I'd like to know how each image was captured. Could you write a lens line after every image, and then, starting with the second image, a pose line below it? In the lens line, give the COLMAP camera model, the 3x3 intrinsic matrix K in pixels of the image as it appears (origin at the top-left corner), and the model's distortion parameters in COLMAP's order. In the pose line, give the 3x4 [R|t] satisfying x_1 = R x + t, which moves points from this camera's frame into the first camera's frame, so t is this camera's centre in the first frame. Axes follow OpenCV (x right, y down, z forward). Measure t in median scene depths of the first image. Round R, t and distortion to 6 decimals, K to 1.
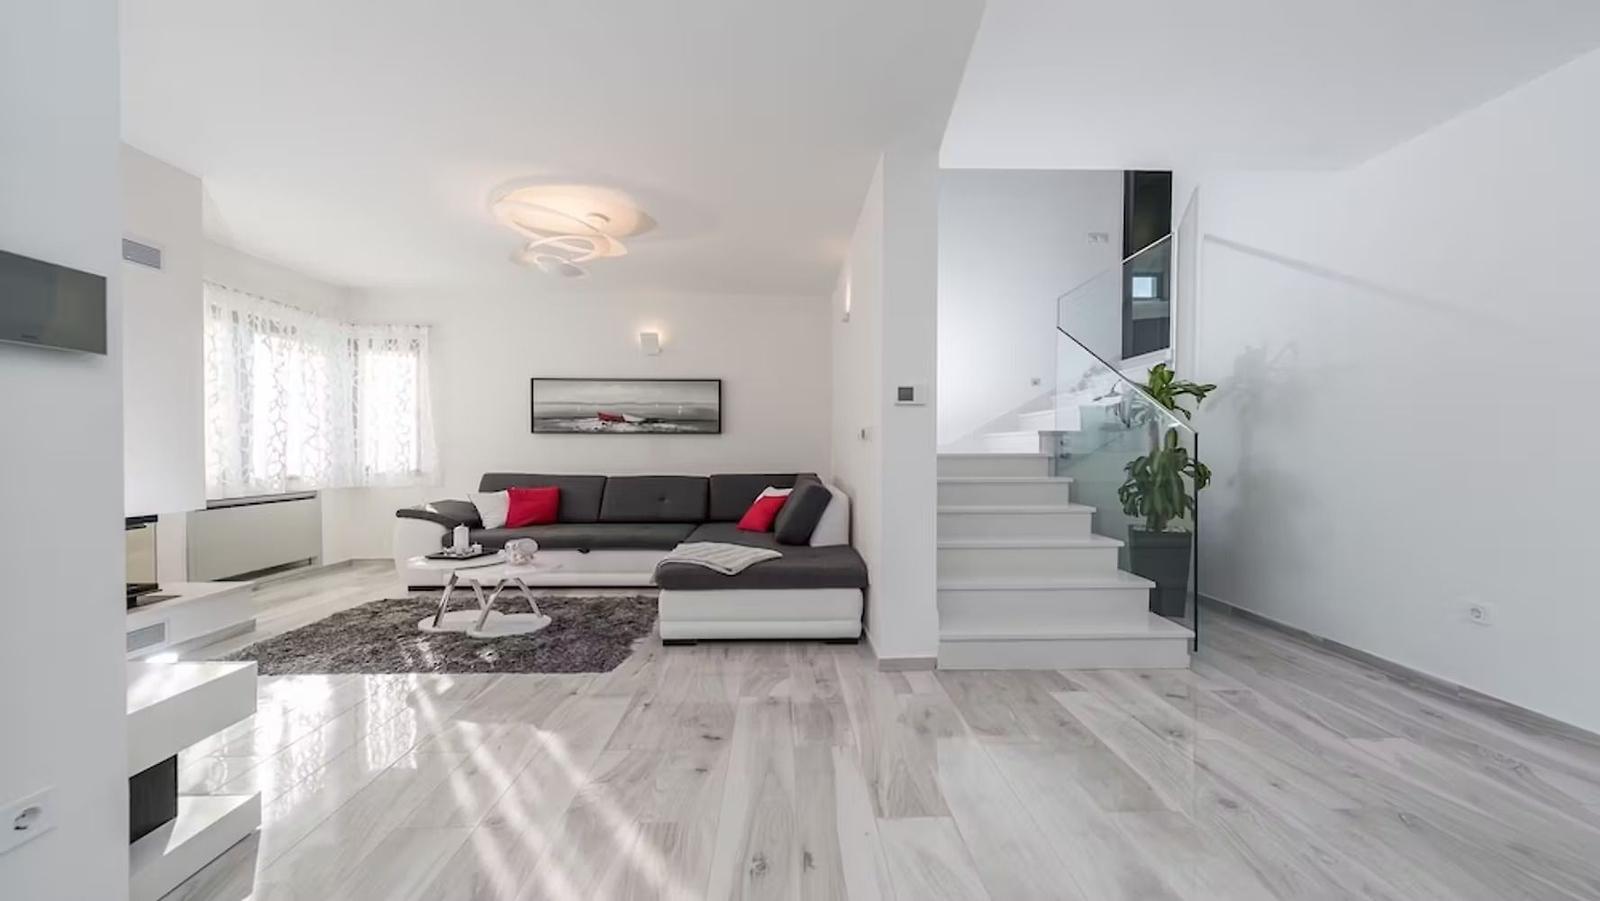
lens RADIAL K [[637.8, 0, 800.0], [0, 637.8, 450.5], [0, 0, 1]] dist [0.000473, -0.000070]
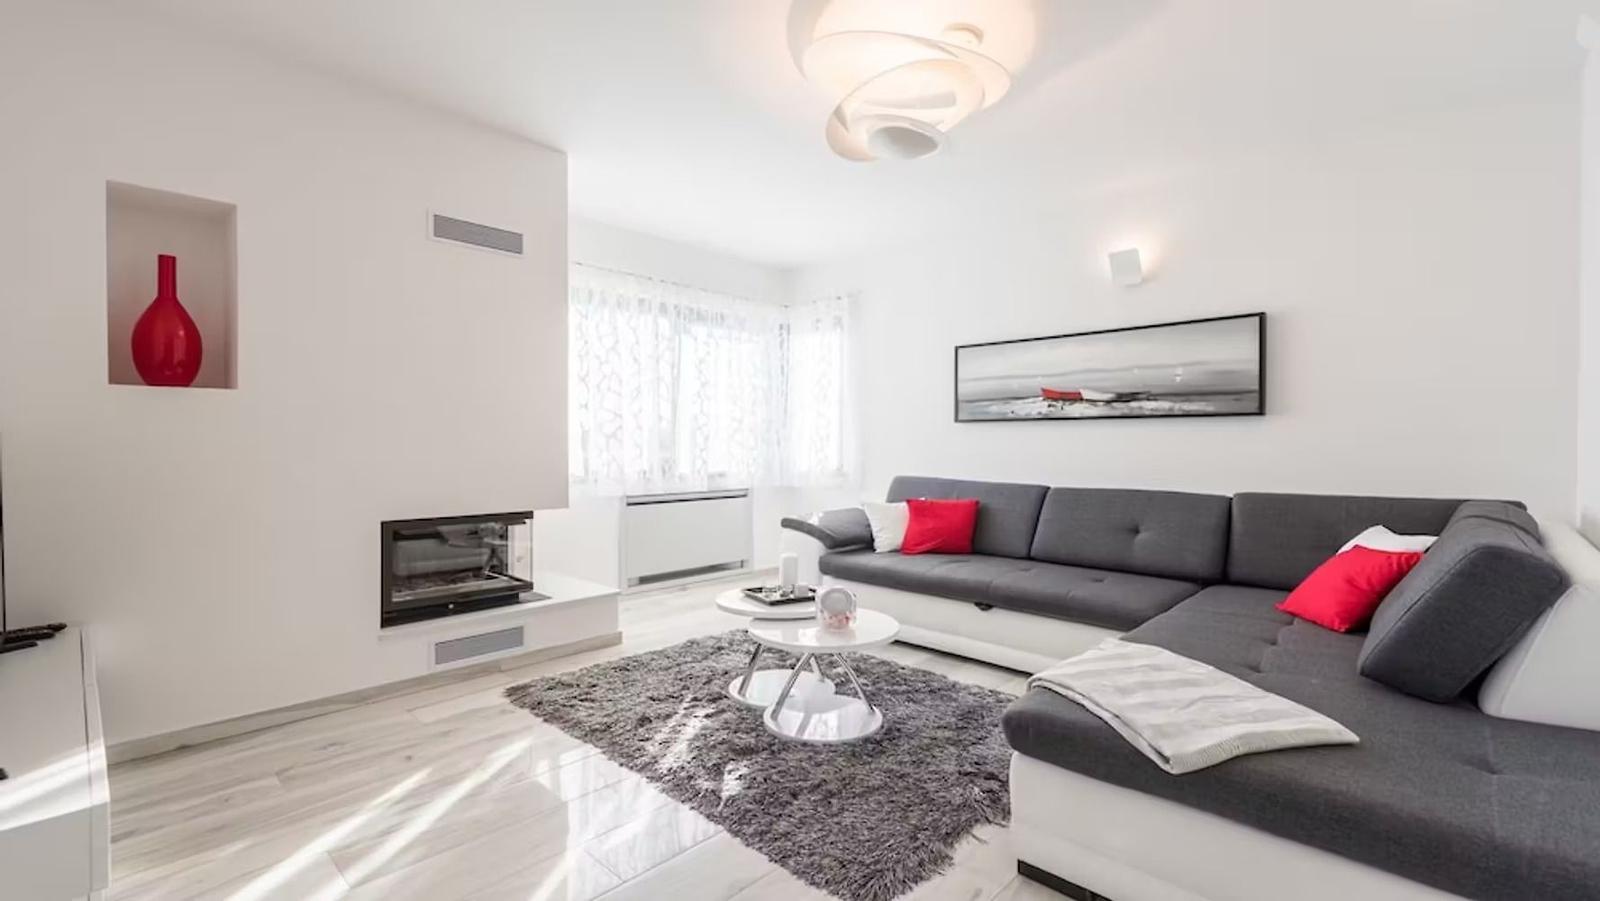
lens RADIAL K [[697.9, 0, 800.0], [0, 697.9, 450.5], [0, 0, 1]] dist [0.002539, 0.000437]
pose [[0.704749, 0.006706, -0.709425, 0.017951], [-0.003674, 0.999976, 0.005802, 0.000709], [0.709447, -0.001482, 0.704757, 0.343490]]
